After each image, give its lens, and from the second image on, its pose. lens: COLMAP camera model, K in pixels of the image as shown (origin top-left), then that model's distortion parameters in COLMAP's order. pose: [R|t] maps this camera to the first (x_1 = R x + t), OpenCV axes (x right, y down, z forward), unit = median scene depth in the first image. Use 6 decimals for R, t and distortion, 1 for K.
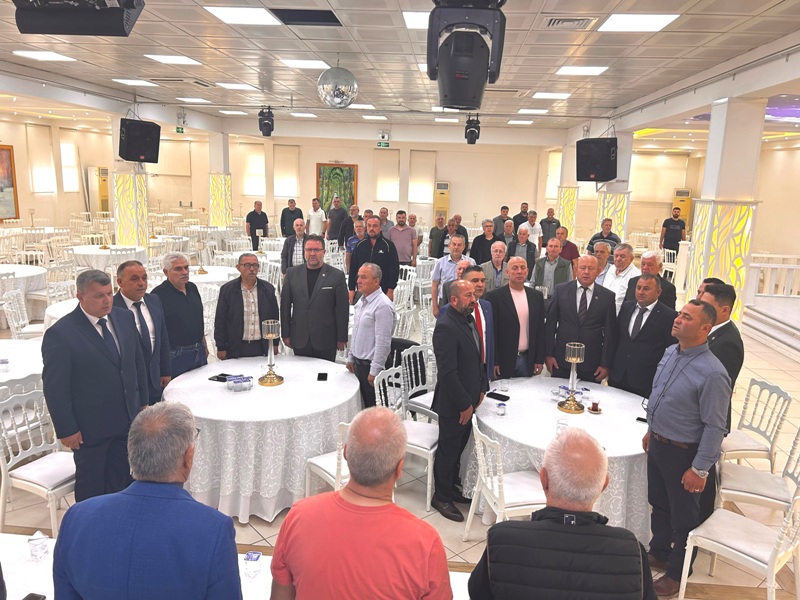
lens RADIAL K [[604.3, 0, 411.6], [0, 604.3, 300.0], [0, 0, 1]] dist [0.062283, -0.071417]
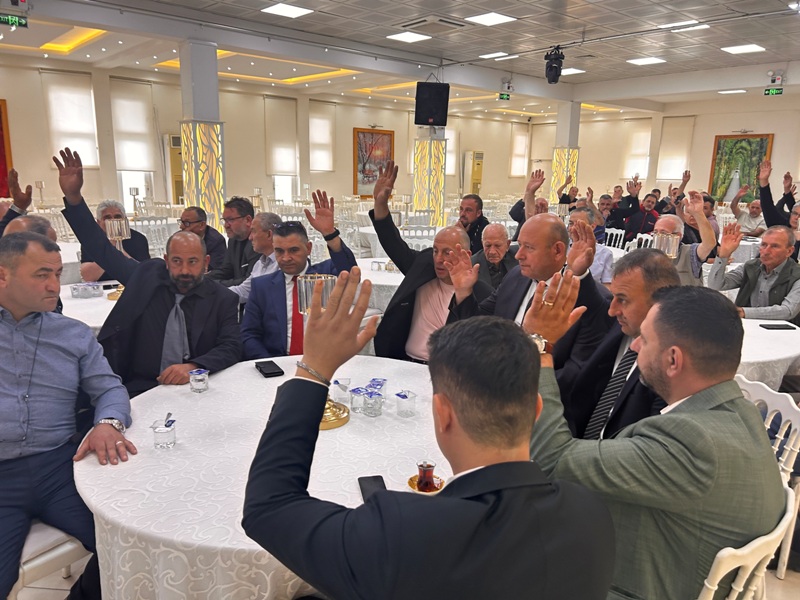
lens RADIAL K [[604.3, 0, 395.2], [0, 604.3, 306.1], [0, 0, 1]] dist [0.062283, -0.071417]
pose [[0.710318, 0.128296, -0.692090, 0.284999], [-0.133853, 0.989927, 0.046130, 0.030396], [0.691037, 0.059871, 0.720336, 0.333177]]
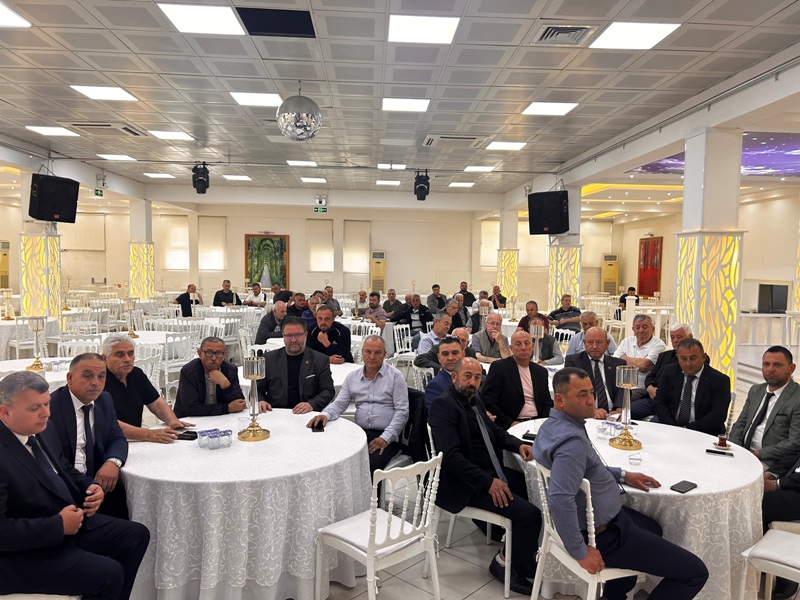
lens RADIAL K [[604.3, 0, 411.1], [0, 604.3, 310.5], [0, 0, 1]] dist [0.062283, -0.071417]
pose [[0.990581, -0.031763, 0.133197, -0.064486], [0.047365, 0.992159, -0.115660, 0.036569], [-0.128479, 0.120880, 0.984318, 0.088266]]
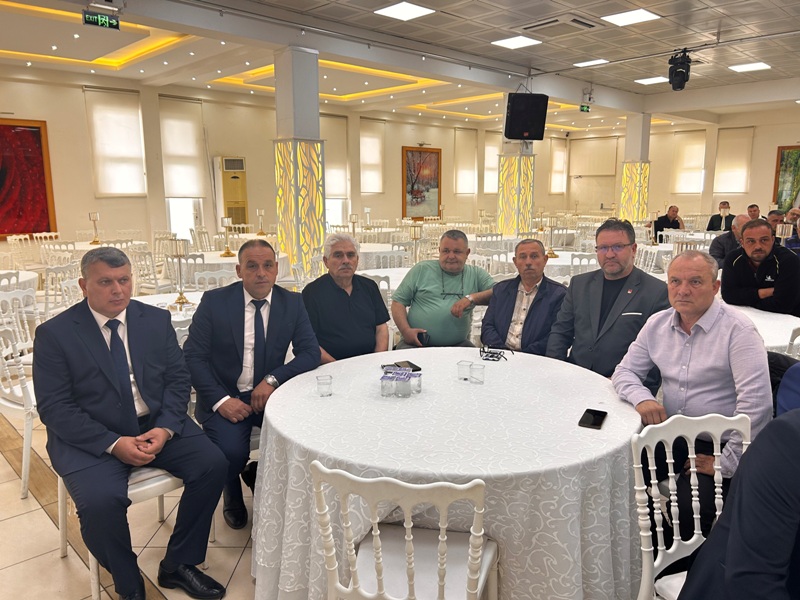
lens RADIAL K [[604.3, 0, 397.4], [0, 604.3, 295.7], [0, 0, 1]] dist [0.062283, -0.071417]
pose [[0.740710, 0.072769, -0.667872, 0.035696], [-0.103118, 0.994651, -0.005990, 0.030369], [0.663864, 0.073306, 0.744252, 0.284019]]
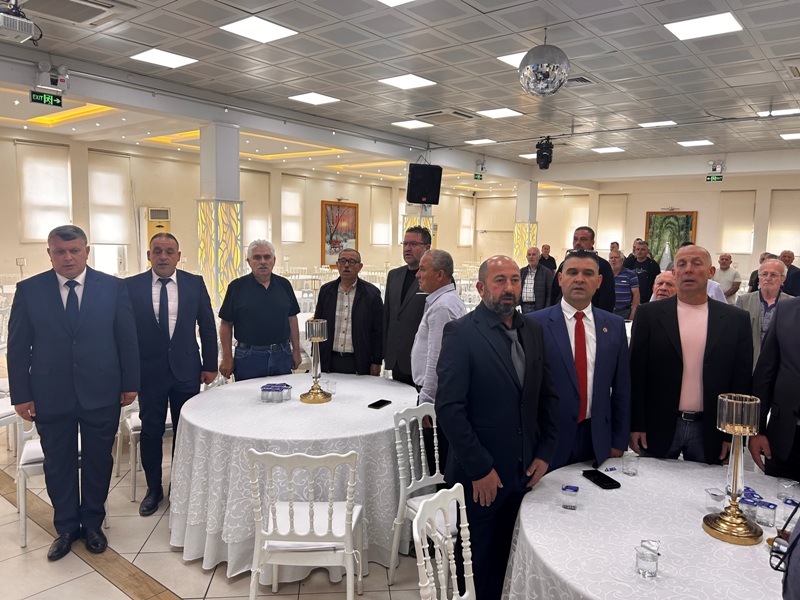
lens RADIAL K [[604.3, 0, 402.6], [0, 604.3, 298.7], [0, 0, 1]] dist [0.062283, -0.071417]
pose [[0.818049, 0.039273, -0.573806, 0.150397], [-0.107360, 0.990558, -0.085262, 0.030458], [0.565039, 0.131352, 0.814541, 0.203794]]
